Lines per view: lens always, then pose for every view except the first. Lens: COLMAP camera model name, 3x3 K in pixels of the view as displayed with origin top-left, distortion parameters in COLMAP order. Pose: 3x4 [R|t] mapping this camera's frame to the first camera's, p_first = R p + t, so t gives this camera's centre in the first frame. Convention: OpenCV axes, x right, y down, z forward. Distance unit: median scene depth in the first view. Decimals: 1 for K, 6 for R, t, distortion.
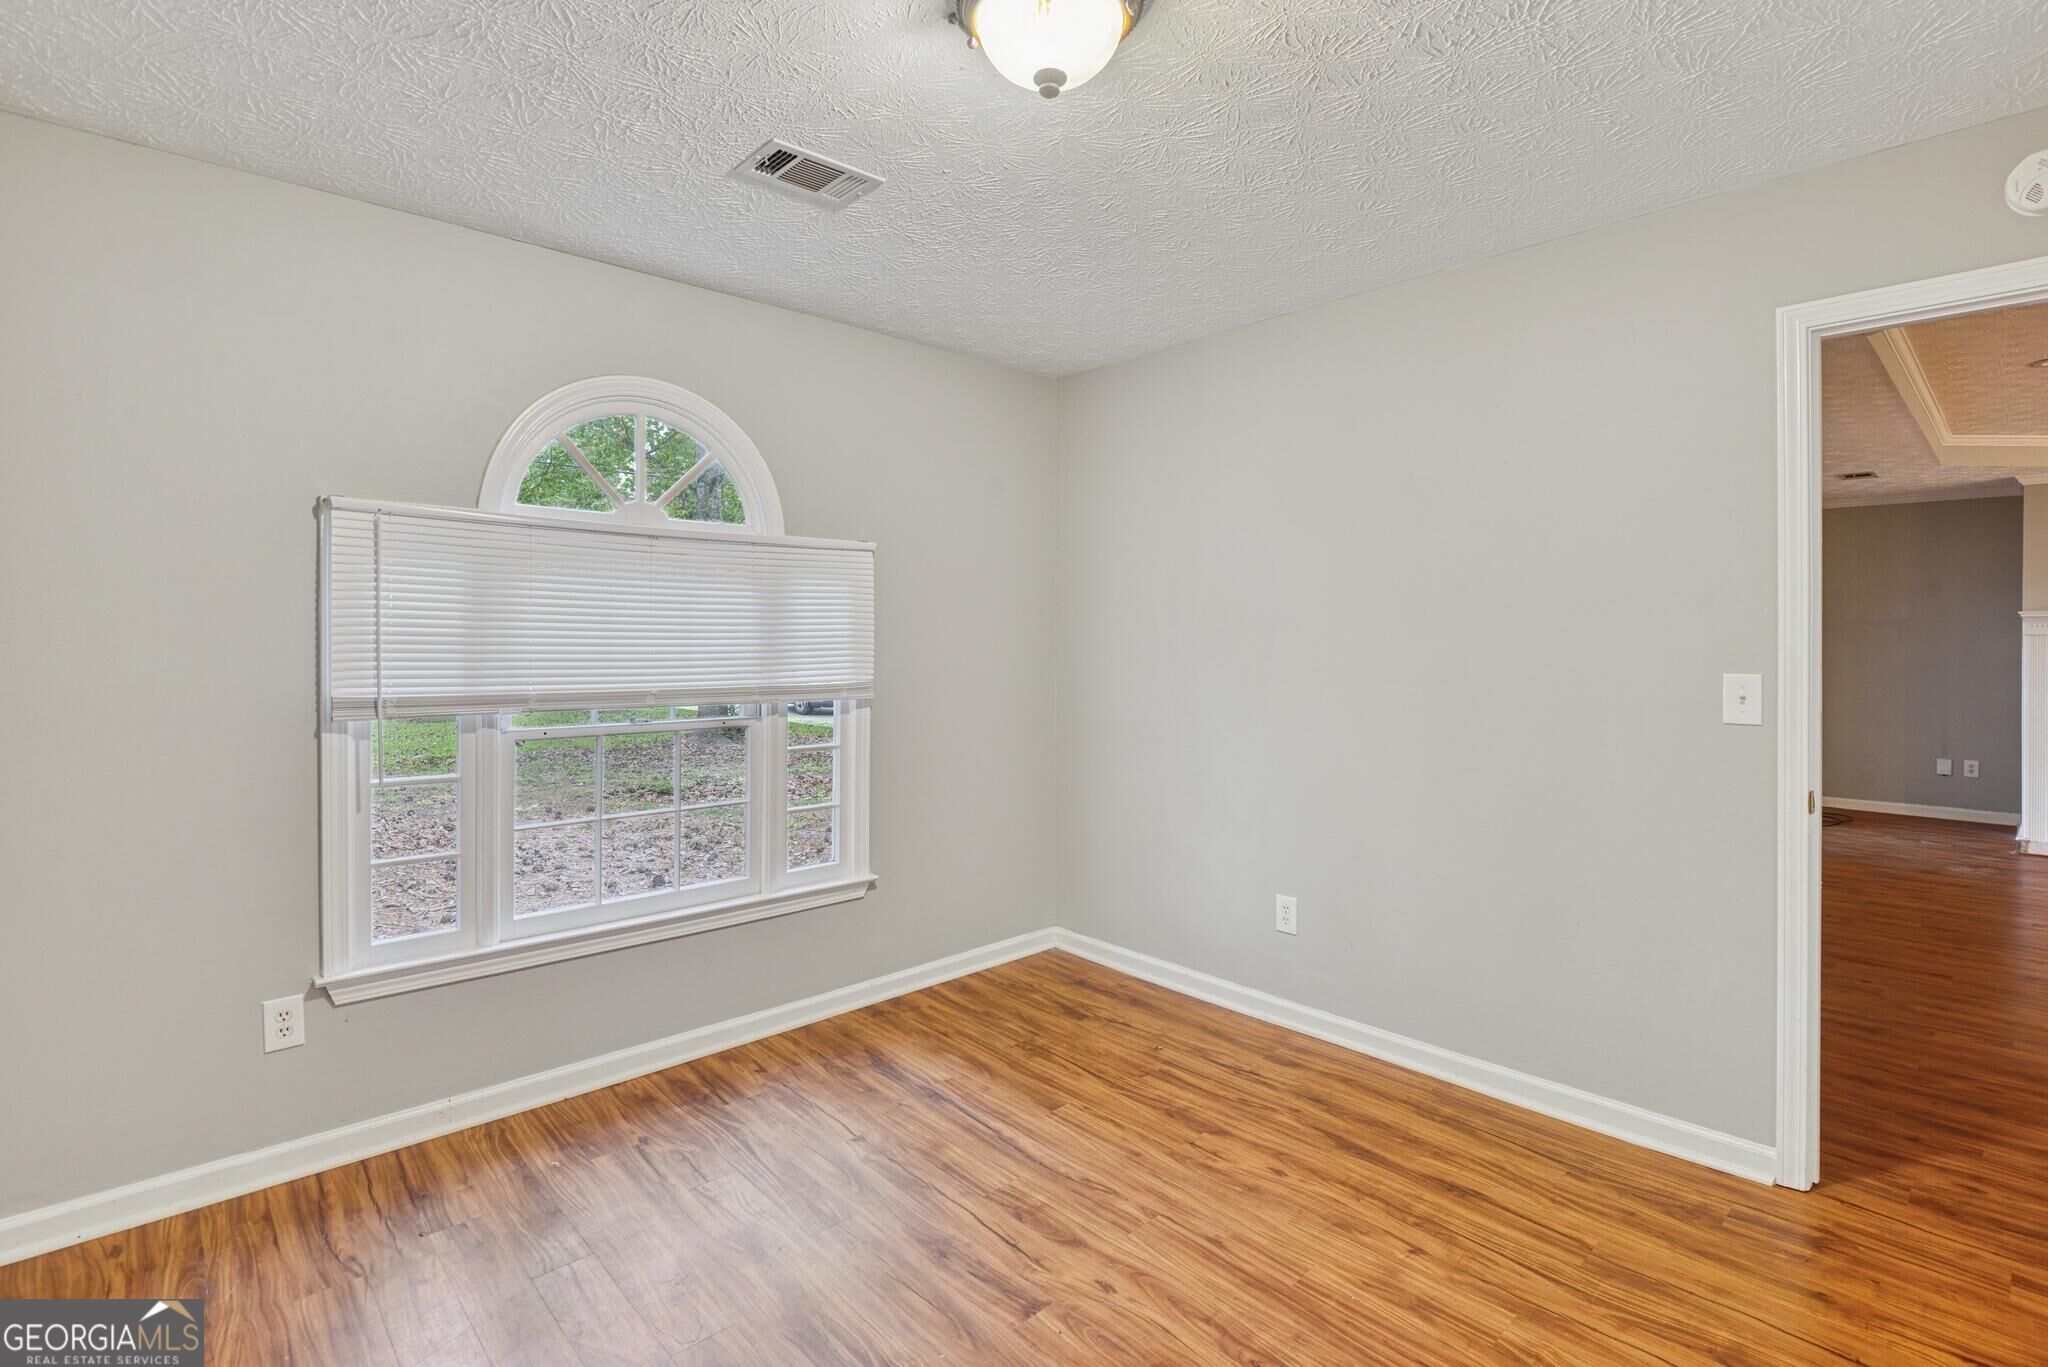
lens RADIAL K [[971.9, 0, 1026.0], [0, 971.9, 643.5], [0, 0, 1]] dist [-0.000384, -0.005938]
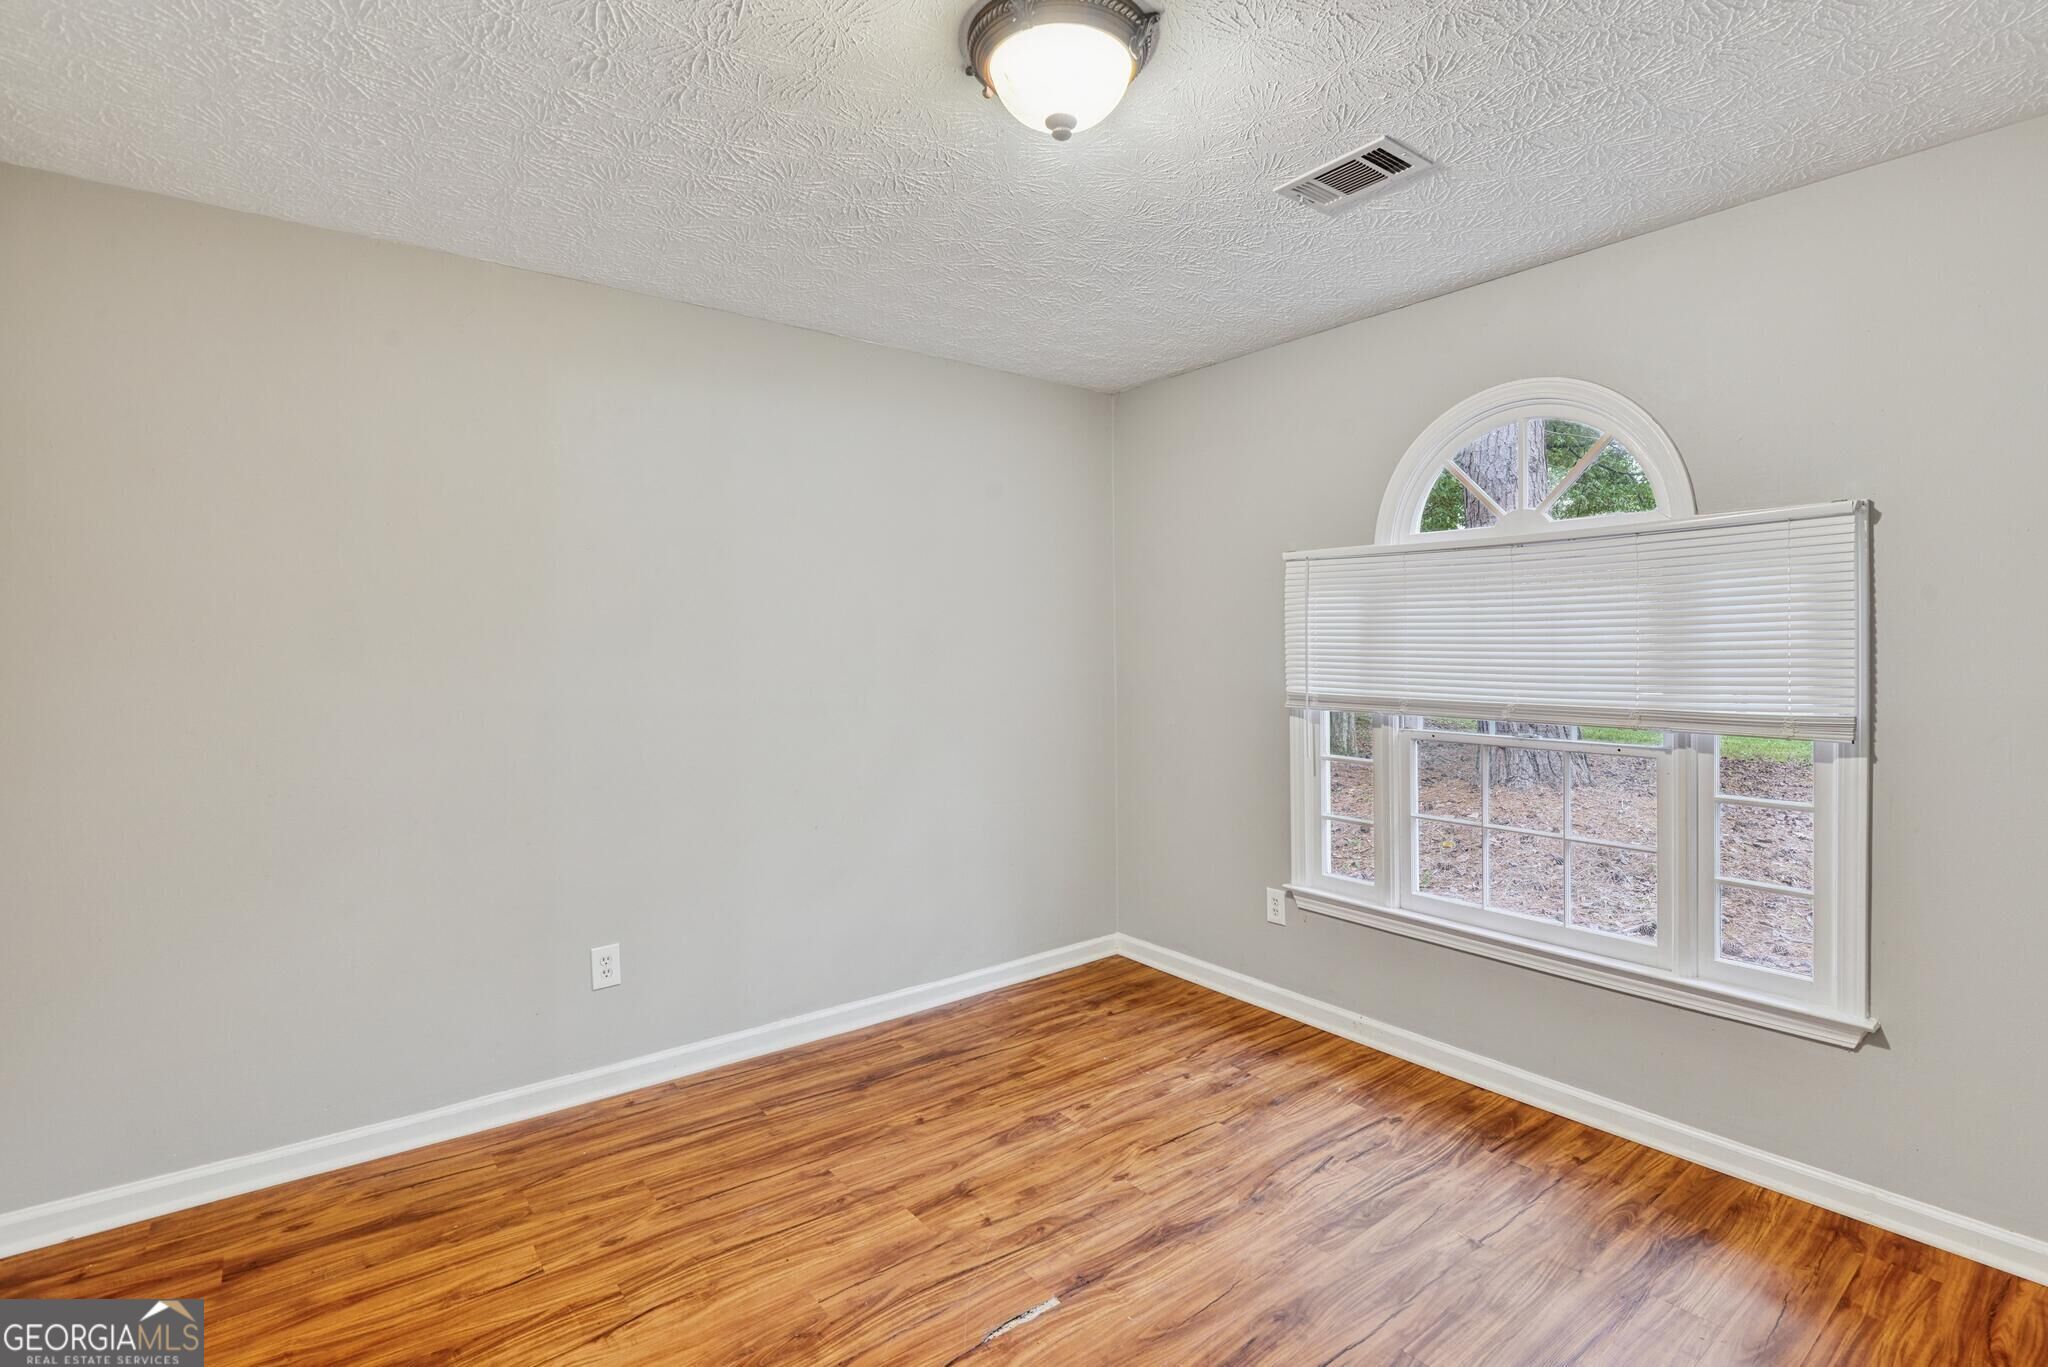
lens RADIAL K [[971.9, 0, 1026.0], [0, 971.9, 643.5], [0, 0, 1]] dist [-0.000384, -0.005938]
pose [[-0.094195, 0.000905, -0.995553, 0.700848], [0.007744, 0.999970, 0.000177, -0.018389], [0.995524, -0.007693, -0.094199, 0.685025]]
